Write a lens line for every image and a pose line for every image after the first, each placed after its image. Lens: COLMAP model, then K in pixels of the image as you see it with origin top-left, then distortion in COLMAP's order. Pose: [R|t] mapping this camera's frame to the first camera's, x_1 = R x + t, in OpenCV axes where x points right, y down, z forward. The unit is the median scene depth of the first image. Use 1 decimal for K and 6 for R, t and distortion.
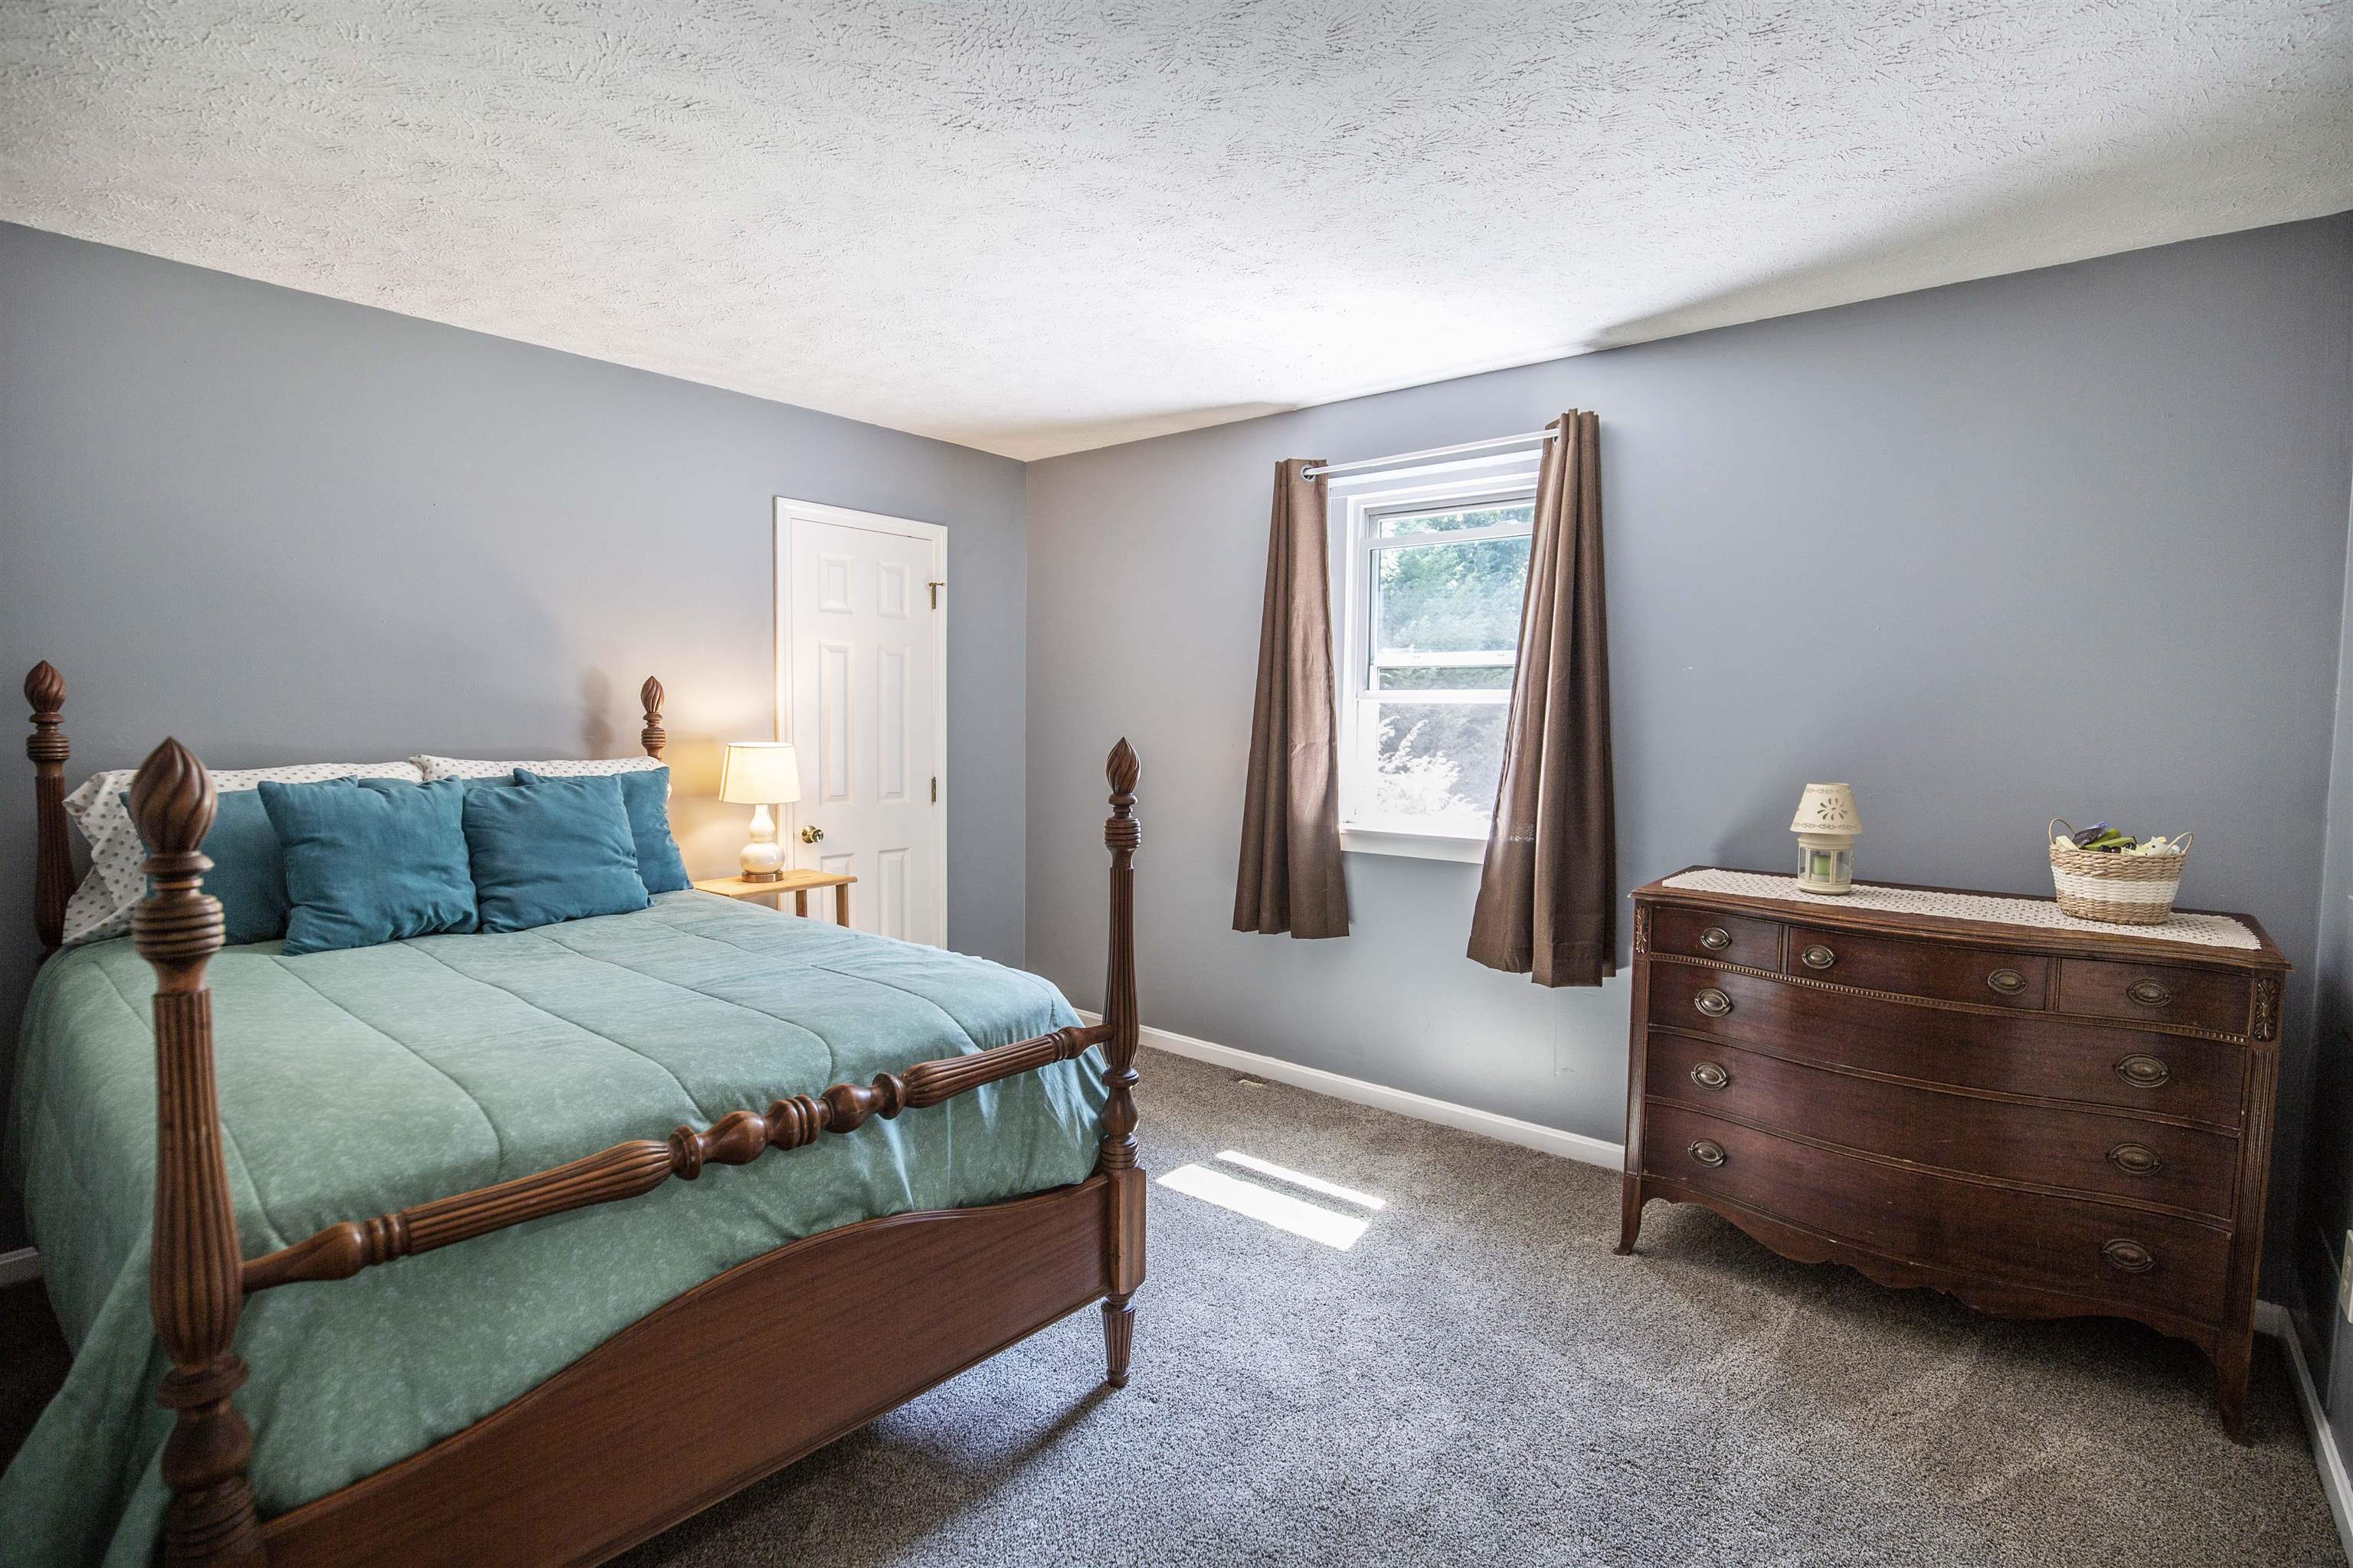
lens RADIAL K [[1088.6, 0, 1208.9], [0, 1088.6, 779.0], [0, 0, 1]] dist [-0.035294, 0.006899]
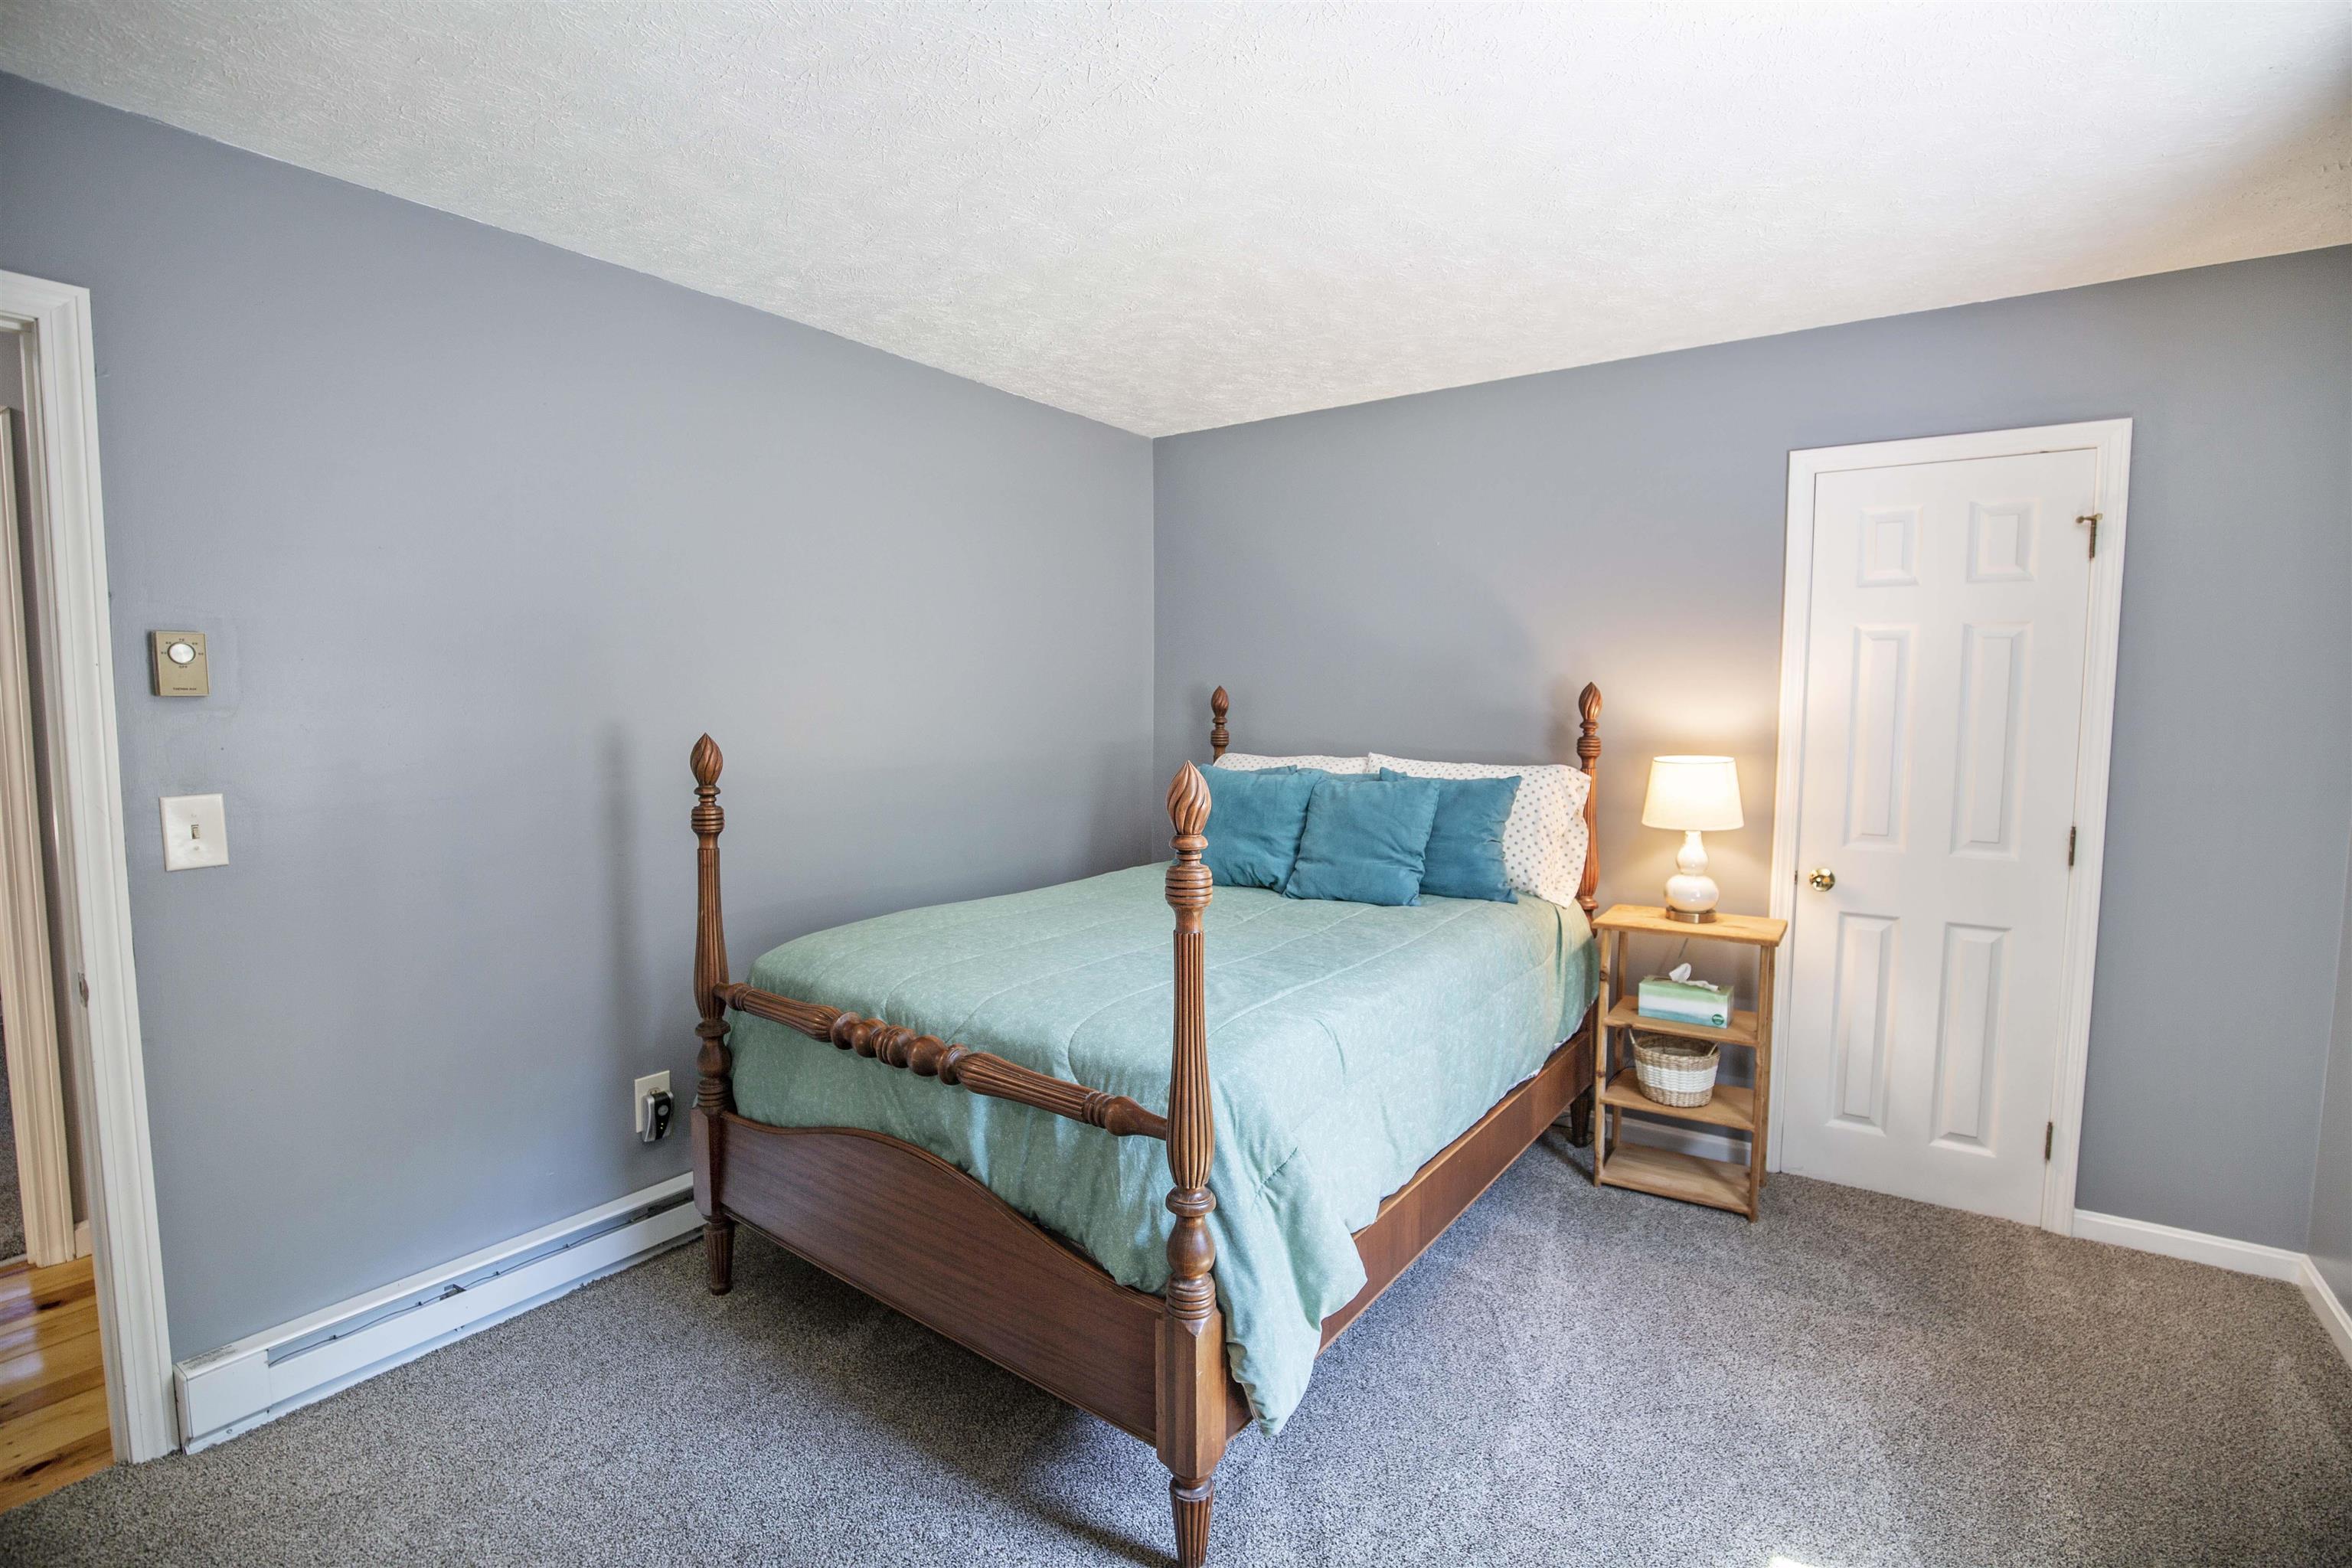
lens RADIAL K [[1088.1, 0, 1213.5], [0, 1088.1, 785.5], [0, 0, 1]] dist [-0.035294, 0.006899]
pose [[0.071303, 0.068082, -0.995128, 0.536340], [-0.064206, 0.995912, 0.063536, -0.055683], [0.995386, 0.059363, 0.075383, 0.759396]]
